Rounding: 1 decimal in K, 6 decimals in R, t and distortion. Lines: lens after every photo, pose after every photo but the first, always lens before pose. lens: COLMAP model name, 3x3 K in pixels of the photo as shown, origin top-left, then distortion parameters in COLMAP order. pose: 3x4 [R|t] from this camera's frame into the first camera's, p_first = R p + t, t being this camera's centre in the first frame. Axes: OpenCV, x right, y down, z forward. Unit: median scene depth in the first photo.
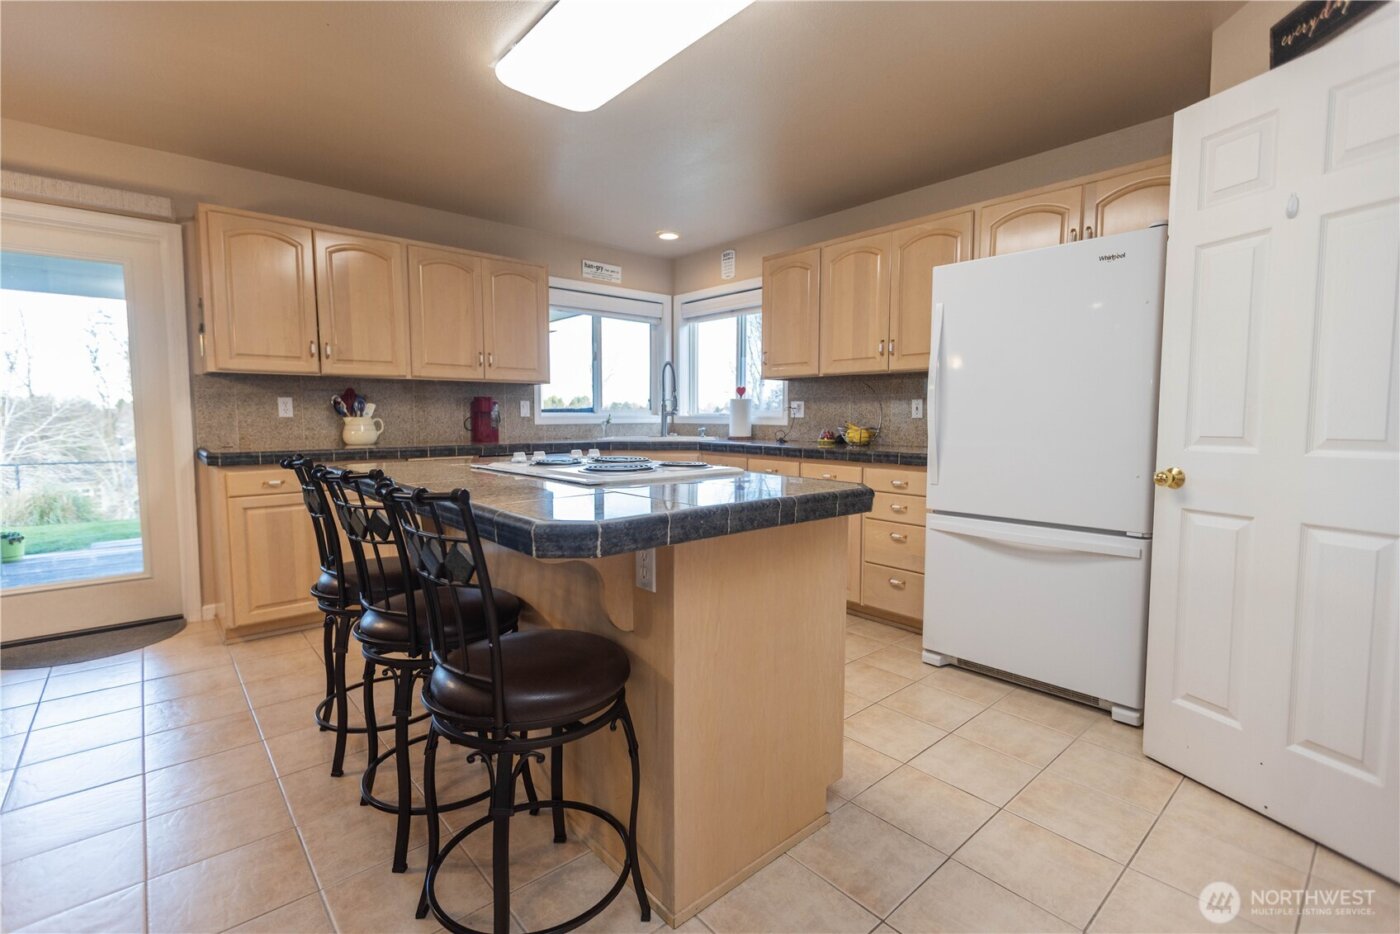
lens RADIAL K [[626.7, 0, 721.9], [0, 626.7, 456.4], [0, 0, 1]] dist [-0.008690, -0.000360]
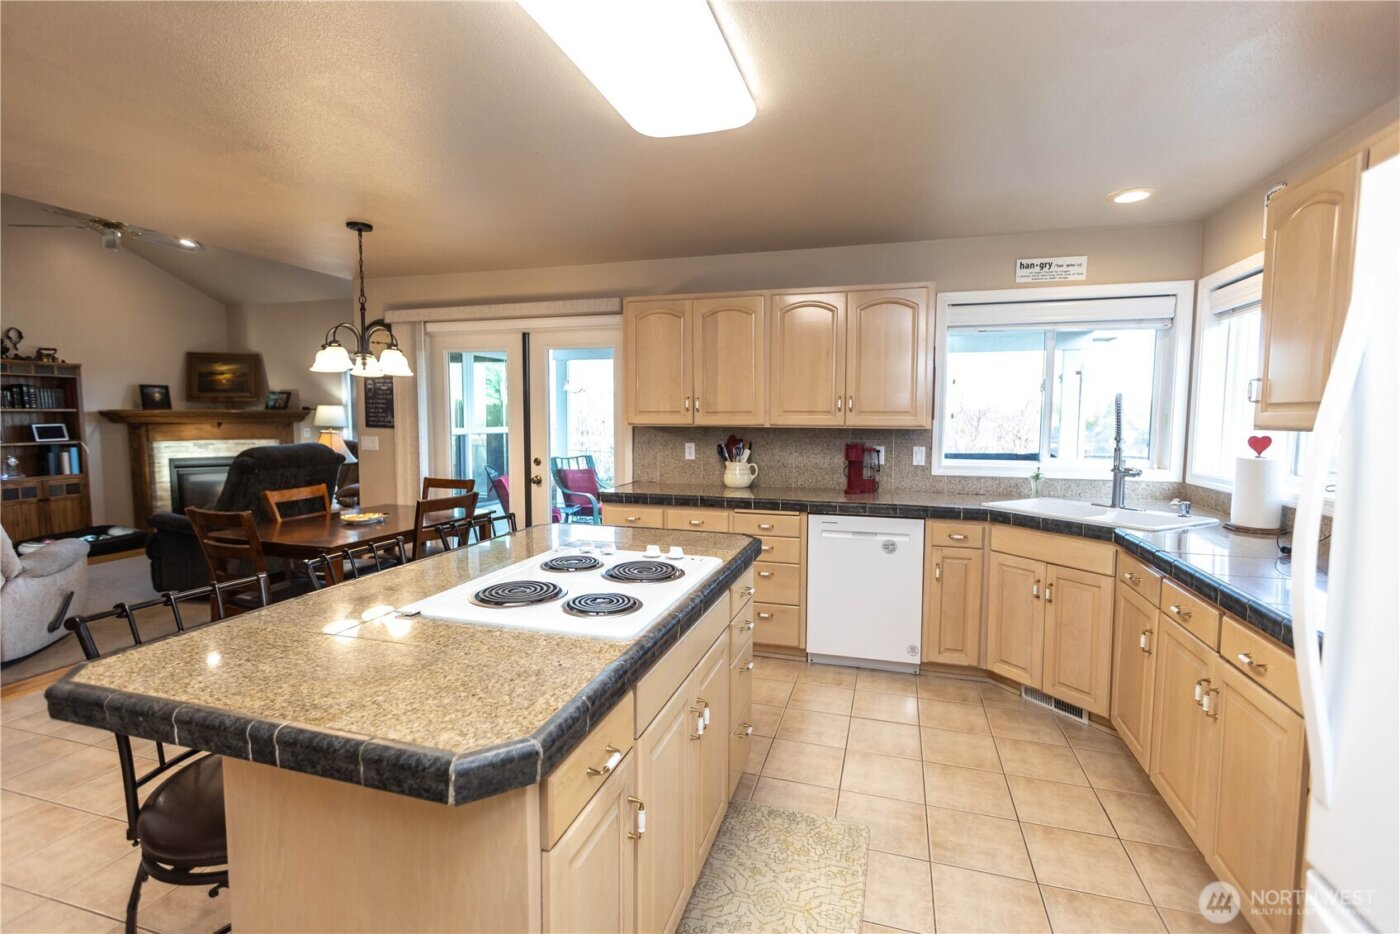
lens RADIAL K [[626.7, 0, 713.9], [0, 626.7, 468.3], [0, 0, 1]] dist [-0.008690, -0.000360]
pose [[0.500104, 0.075419, -0.862675, 0.283436], [-0.064408, 0.996680, 0.049796, -0.085110], [0.863567, 0.030660, 0.503301, 0.341959]]
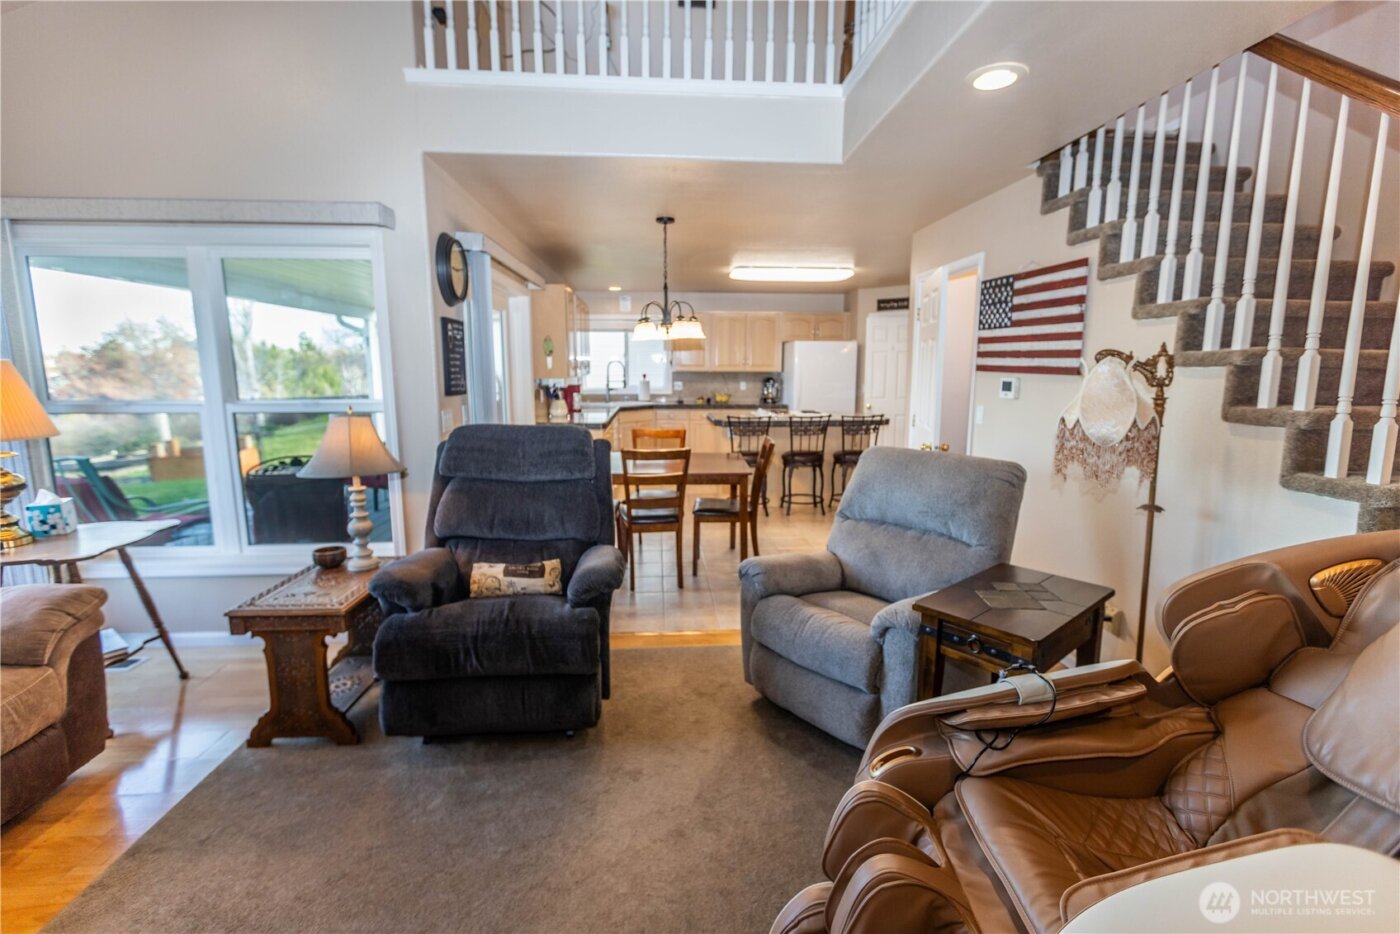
lens RADIAL K [[626.7, 0, 725.6], [0, 626.7, 454.1], [0, 0, 1]] dist [-0.008690, -0.000360]
pose [[0.597448, -0.112701, 0.793949, -1.430369], [0.048901, 0.993353, 0.104209, -0.060682], [-0.800415, -0.023434, 0.598988, -0.334871]]
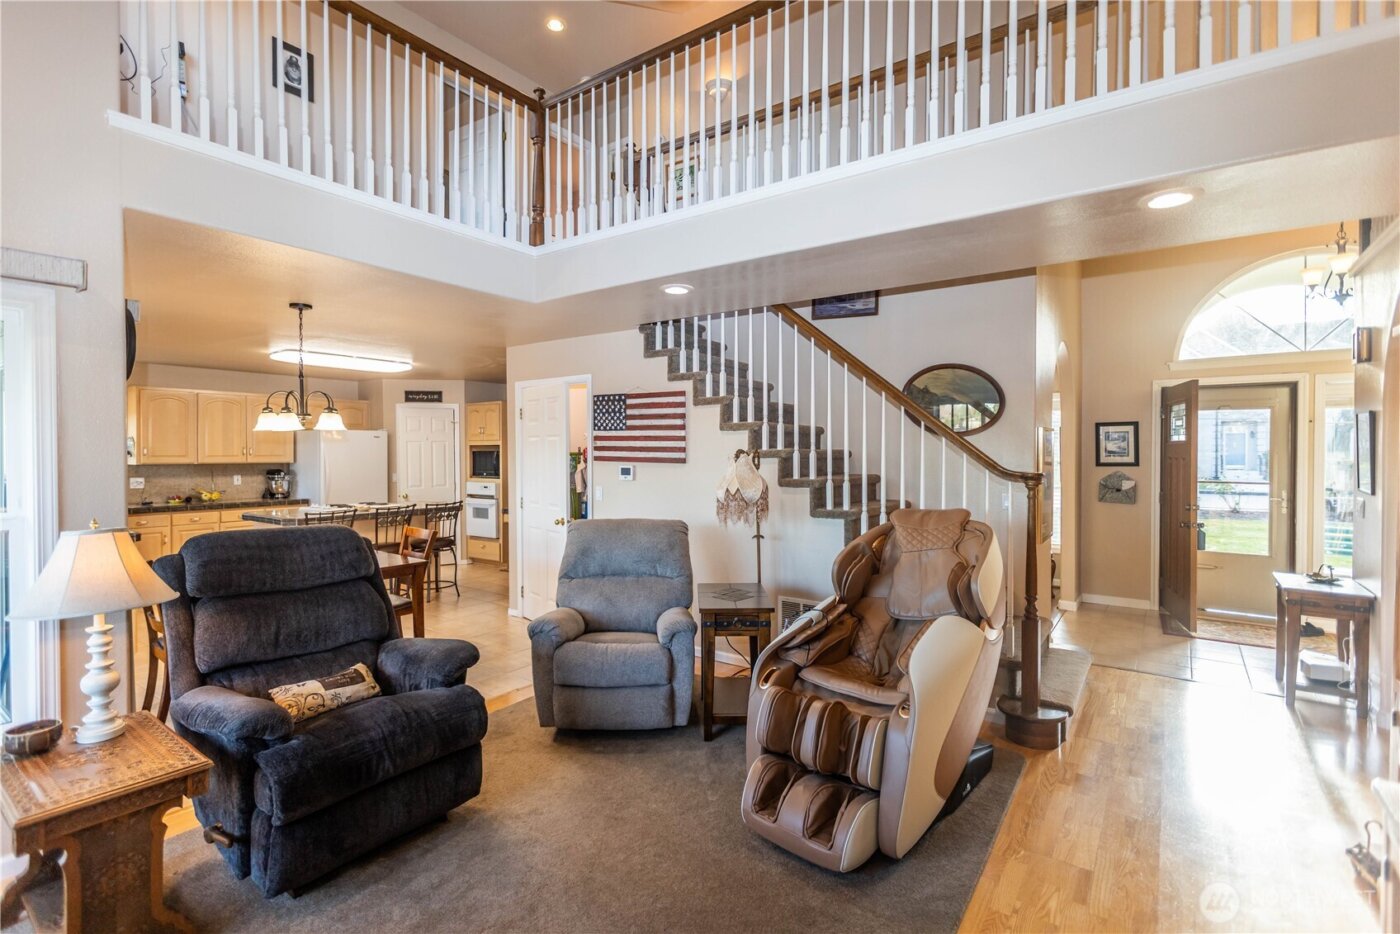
lens RADIAL K [[626.7, 0, 709.6], [0, 626.7, 459.1], [0, 0, 1]] dist [-0.008690, -0.000360]
pose [[-0.228247, -0.013725, 0.973507, -1.712879], [0.061918, 0.997672, 0.028583, -0.091953], [-0.971632, 0.066802, -0.226865, -0.022502]]
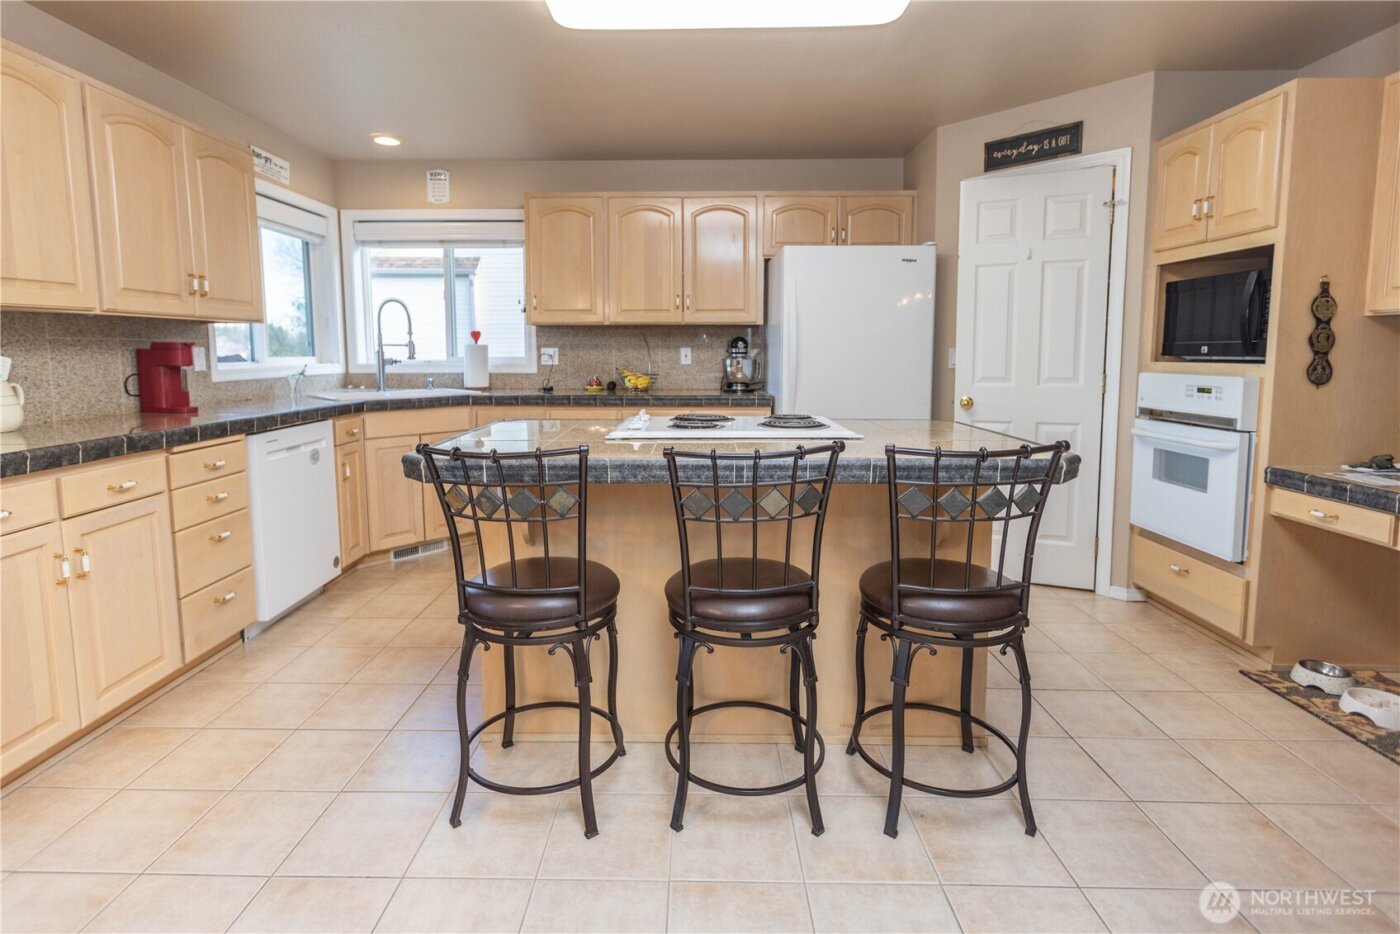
lens RADIAL K [[656.8, 0, 703.8], [0, 656.8, 417.6], [0, 0, 1]] dist [-0.003200, -0.000938]
pose [[0.684429, -0.076614, 0.725043, -0.466509], [0.049723, 0.997053, 0.058419, -0.028465], [-0.727382, -0.003933, 0.686221, 0.133853]]
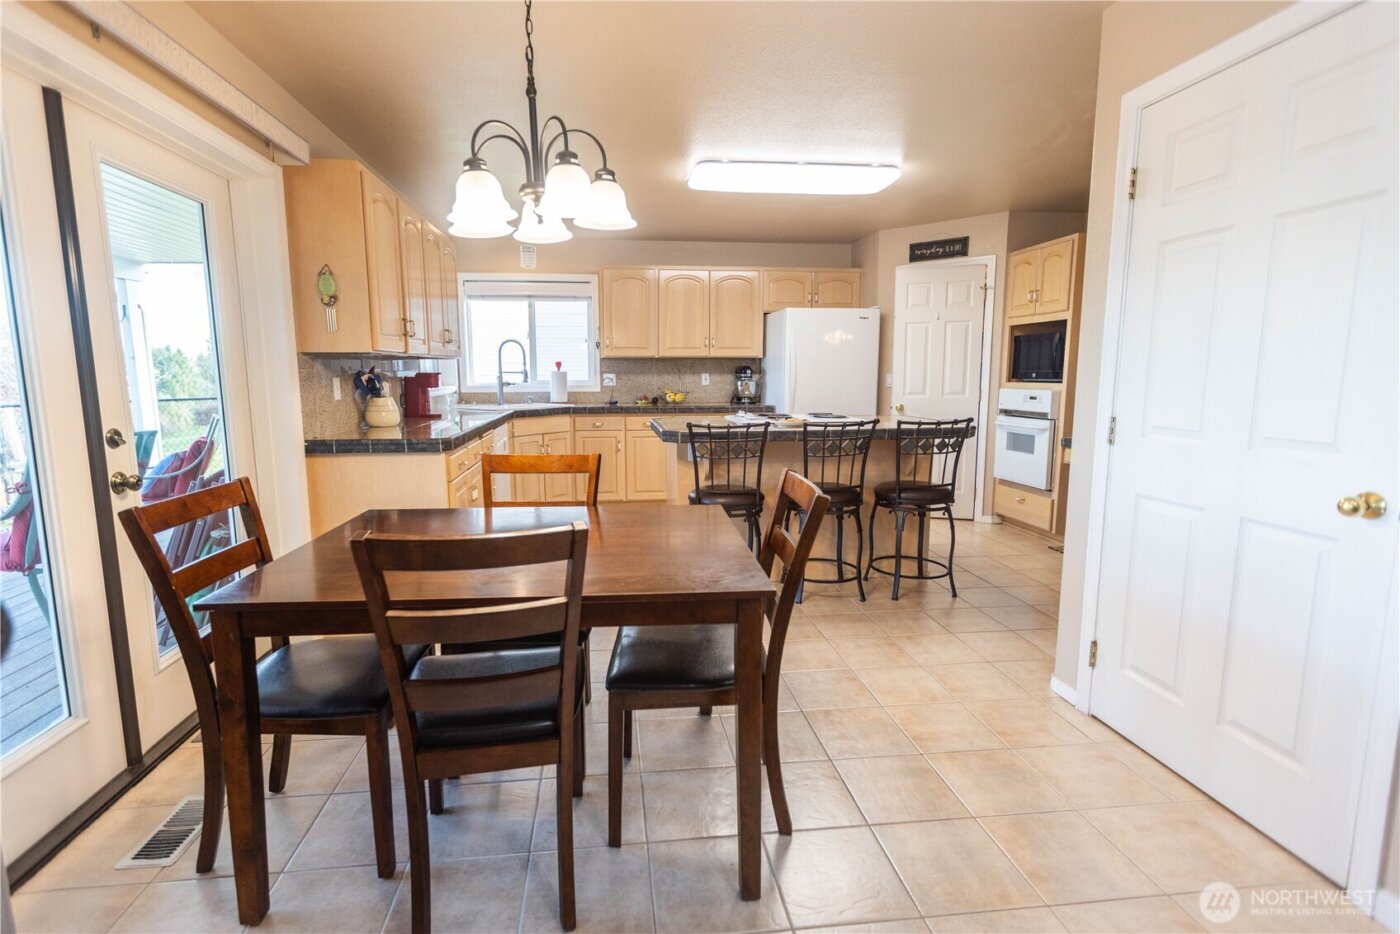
lens RADIAL K [[626.7, 0, 687.2], [0, 626.7, 465.4], [0, 0, 1]] dist [-0.008690, -0.000360]
pose [[0.581970, -0.123197, 0.803825, -0.911460], [0.056882, 0.992204, 0.110886, -0.032226], [-0.811219, -0.018810, 0.584440, 0.067364]]
